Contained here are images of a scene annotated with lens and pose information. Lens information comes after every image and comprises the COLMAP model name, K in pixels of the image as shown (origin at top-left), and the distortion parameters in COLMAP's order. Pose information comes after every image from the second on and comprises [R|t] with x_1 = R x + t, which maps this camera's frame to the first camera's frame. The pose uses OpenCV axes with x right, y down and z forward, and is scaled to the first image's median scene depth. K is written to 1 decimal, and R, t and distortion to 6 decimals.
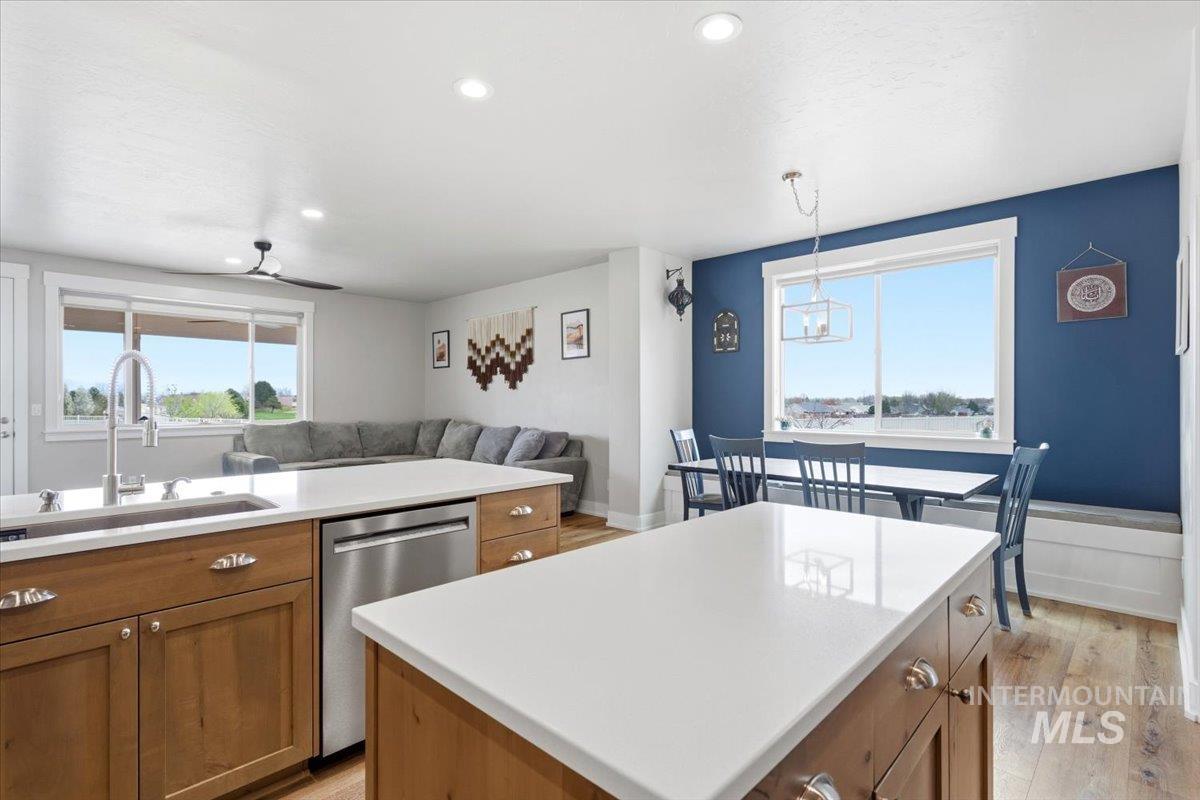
lens RADIAL K [[569.8, 0, 595.1], [0, 569.8, 398.5], [0, 0, 1]] dist [0.000994, 0.000808]
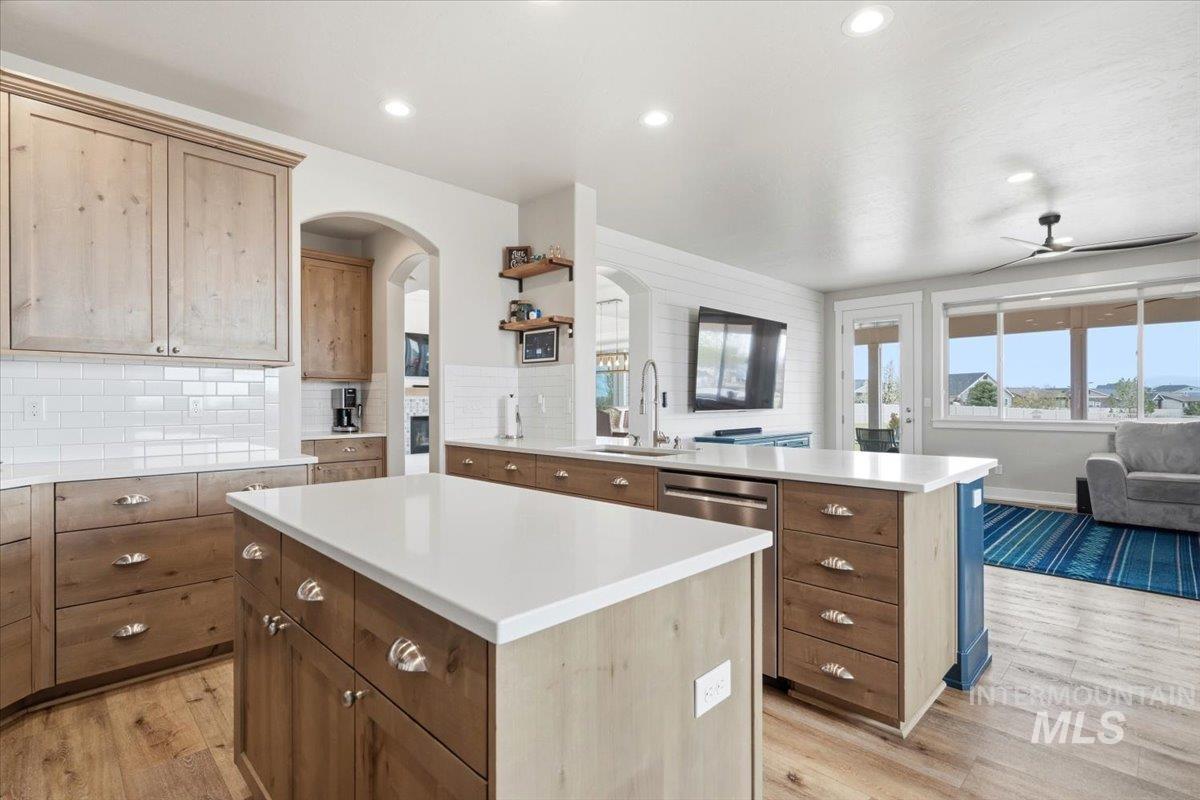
lens RADIAL K [[569.8, 0, 595.1], [0, 569.8, 398.5], [0, 0, 1]] dist [0.000994, 0.000808]
pose [[-0.020718, -0.003694, -0.999779, 0.243371], [0.004653, 0.999982, -0.003791, 0.010012], [0.999775, -0.004731, -0.020701, 0.218711]]
